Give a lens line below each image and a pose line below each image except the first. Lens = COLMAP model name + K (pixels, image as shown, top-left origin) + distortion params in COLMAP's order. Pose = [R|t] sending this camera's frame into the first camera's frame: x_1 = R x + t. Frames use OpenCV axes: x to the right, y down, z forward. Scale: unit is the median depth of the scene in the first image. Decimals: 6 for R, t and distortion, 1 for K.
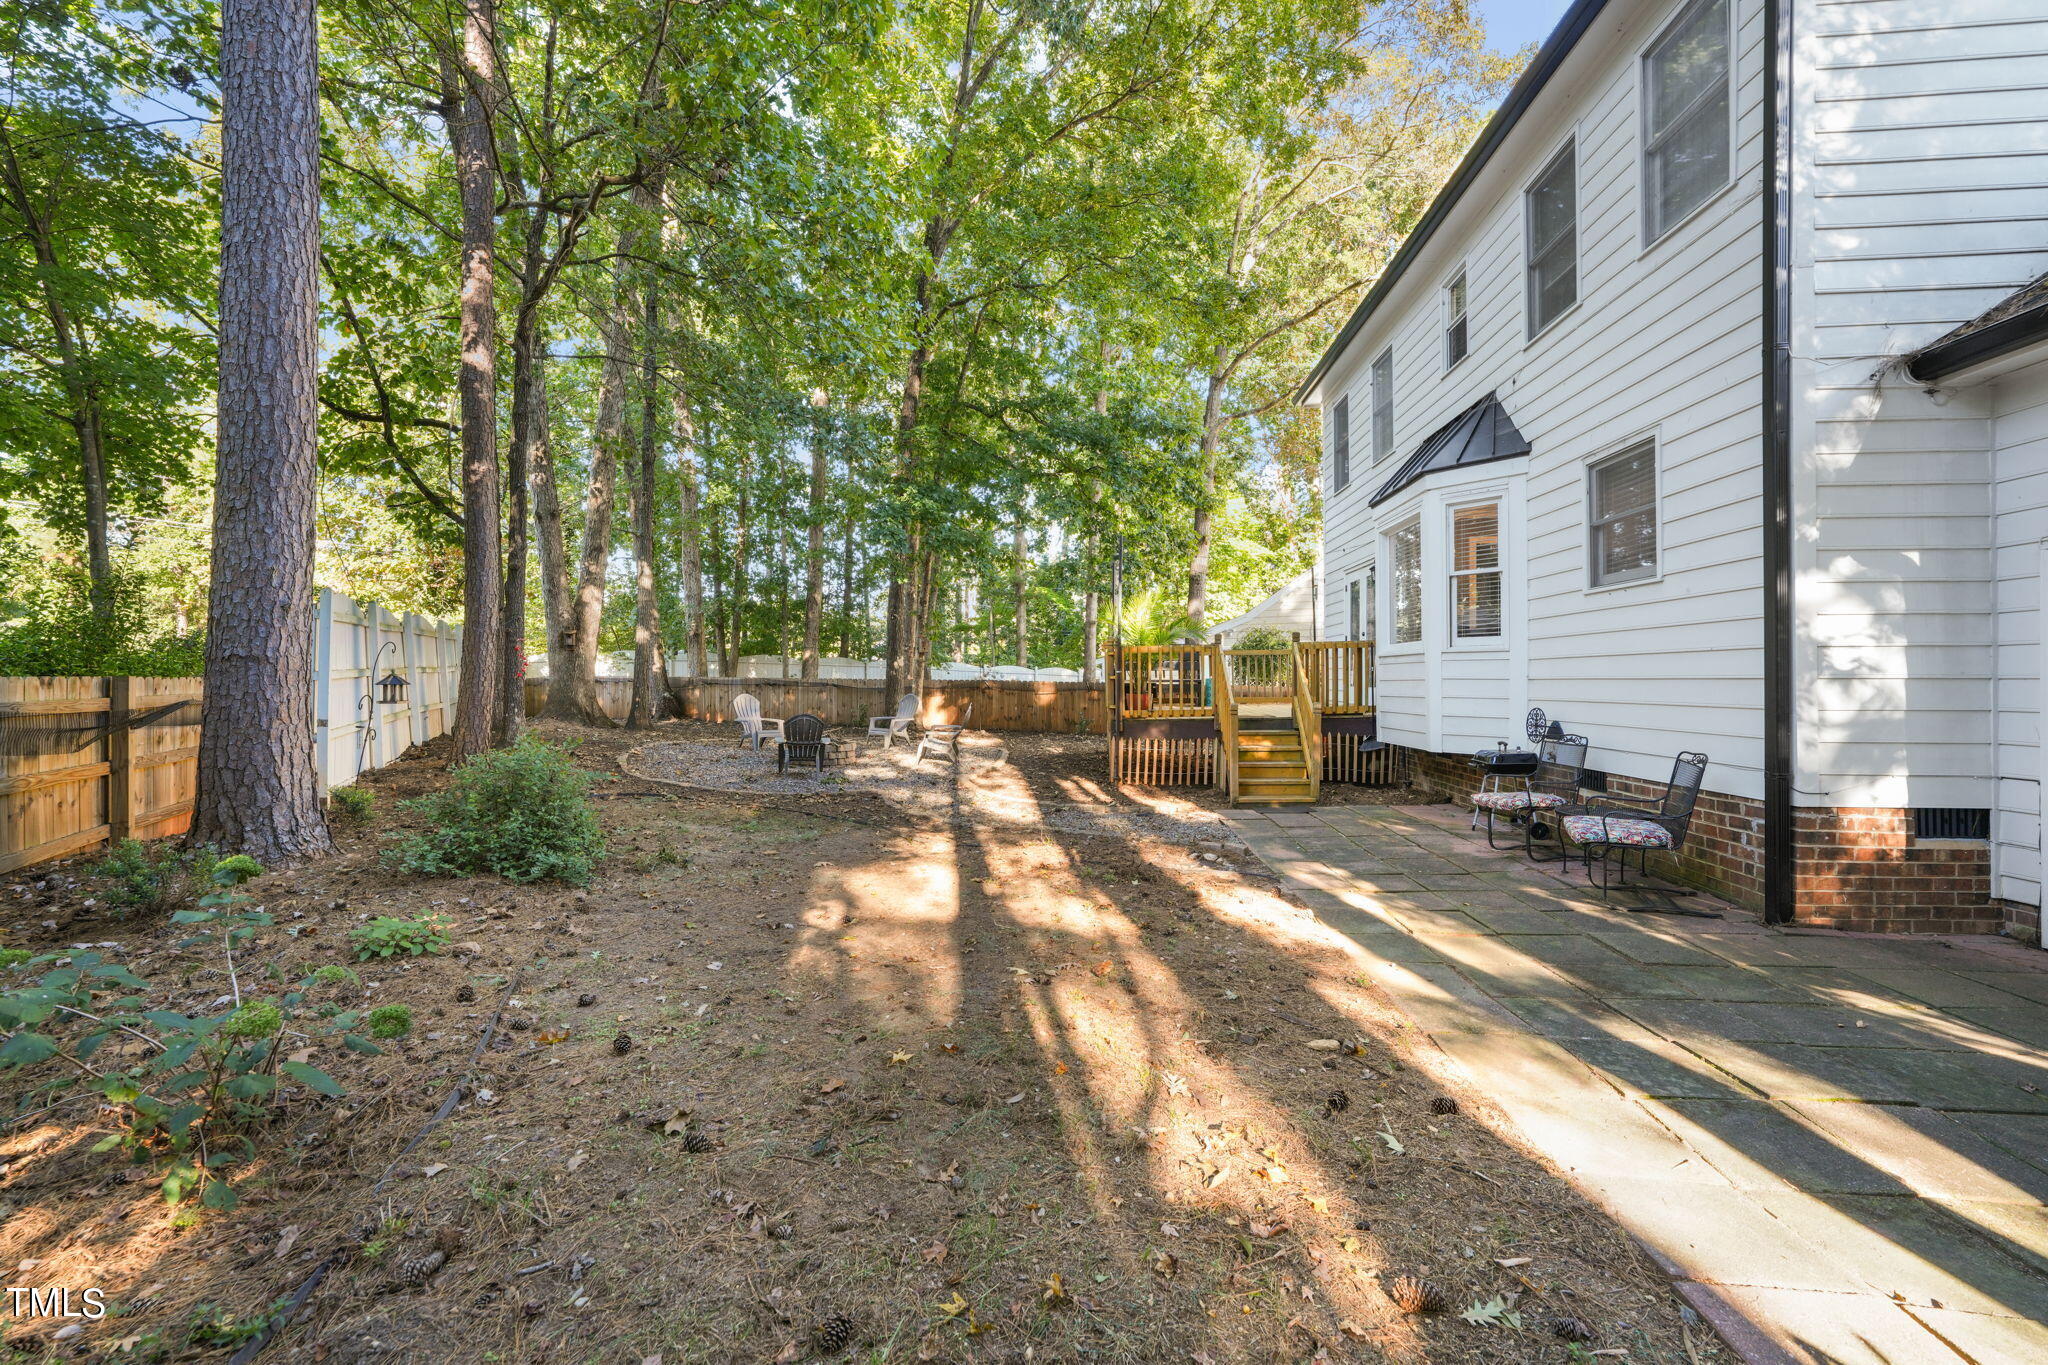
lens RADIAL K [[812.6, 0, 1014.7], [0, 812.6, 682.5], [0, 0, 1]] dist [-0.013839, 0.003832]
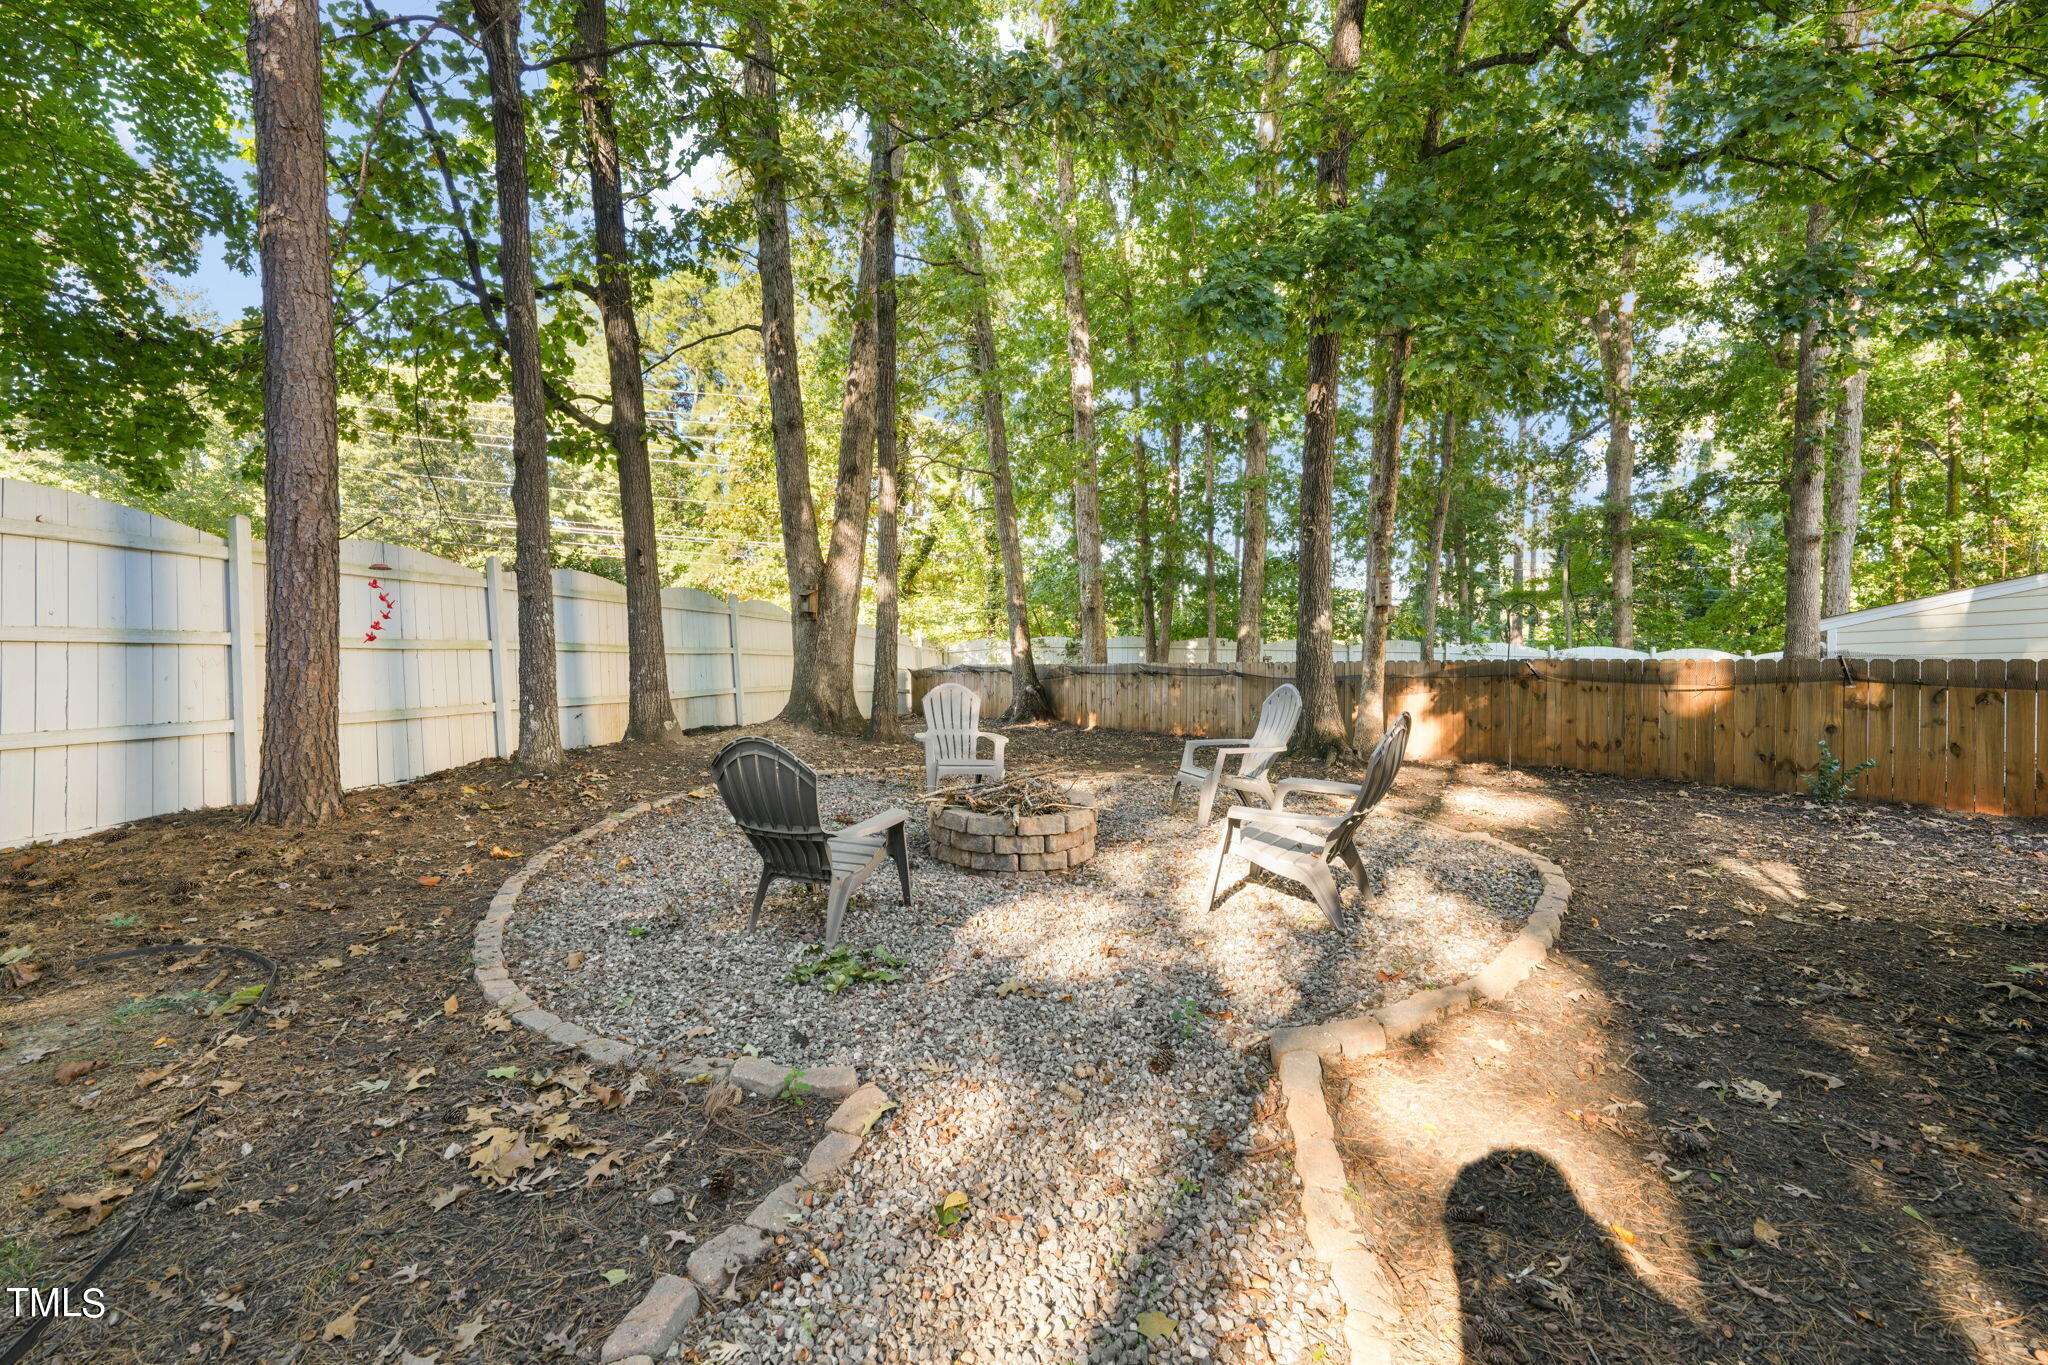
lens RADIAL K [[812.6, 0, 1031.7], [0, 812.6, 684.4], [0, 0, 1]] dist [-0.013839, 0.003832]
pose [[0.811412, 0.002423, -0.584470, 0.002985], [0.000365, 0.999989, 0.004653, 0.009751], [0.584475, -0.003989, 0.811402, 0.456192]]
